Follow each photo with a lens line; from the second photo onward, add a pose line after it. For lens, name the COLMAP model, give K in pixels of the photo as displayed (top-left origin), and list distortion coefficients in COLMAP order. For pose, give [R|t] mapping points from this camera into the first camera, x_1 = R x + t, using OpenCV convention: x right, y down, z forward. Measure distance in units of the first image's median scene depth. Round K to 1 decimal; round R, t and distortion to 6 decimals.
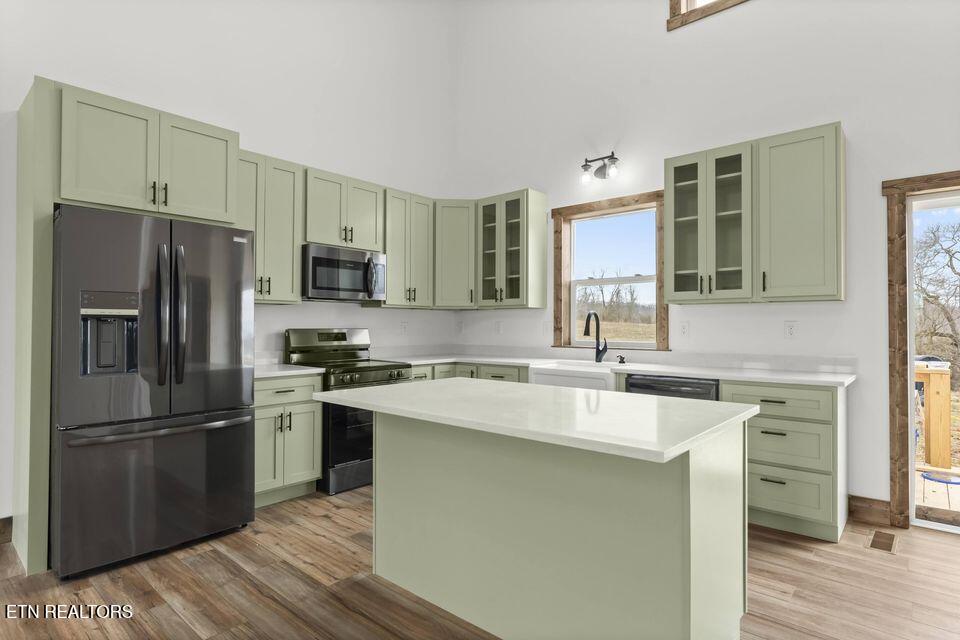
lens RADIAL K [[522.5, 0, 487.6], [0, 522.5, 324.5], [0, 0, 1]] dist [0.004294, -0.001910]
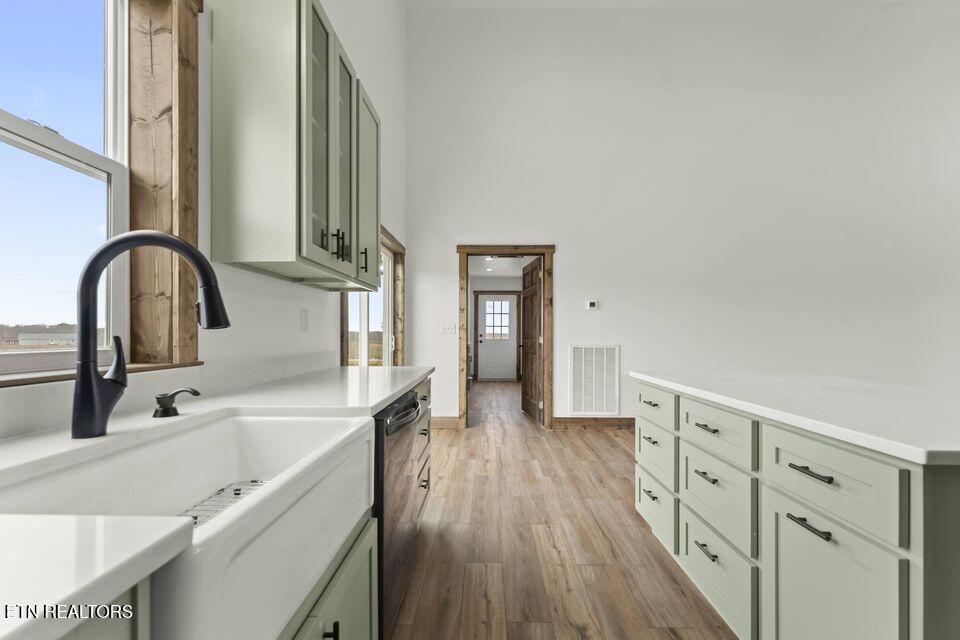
lens RADIAL K [[392.8, 0, 480.1], [0, 392.8, 328.3], [0, 0, 1]] dist [0.003445, 0.000443]
pose [[-0.638778, 0.009497, 0.769332, -0.030260], [0.001026, 0.999933, -0.011491, 0.028748], [-0.769390, -0.006551, -0.638745, 0.996355]]
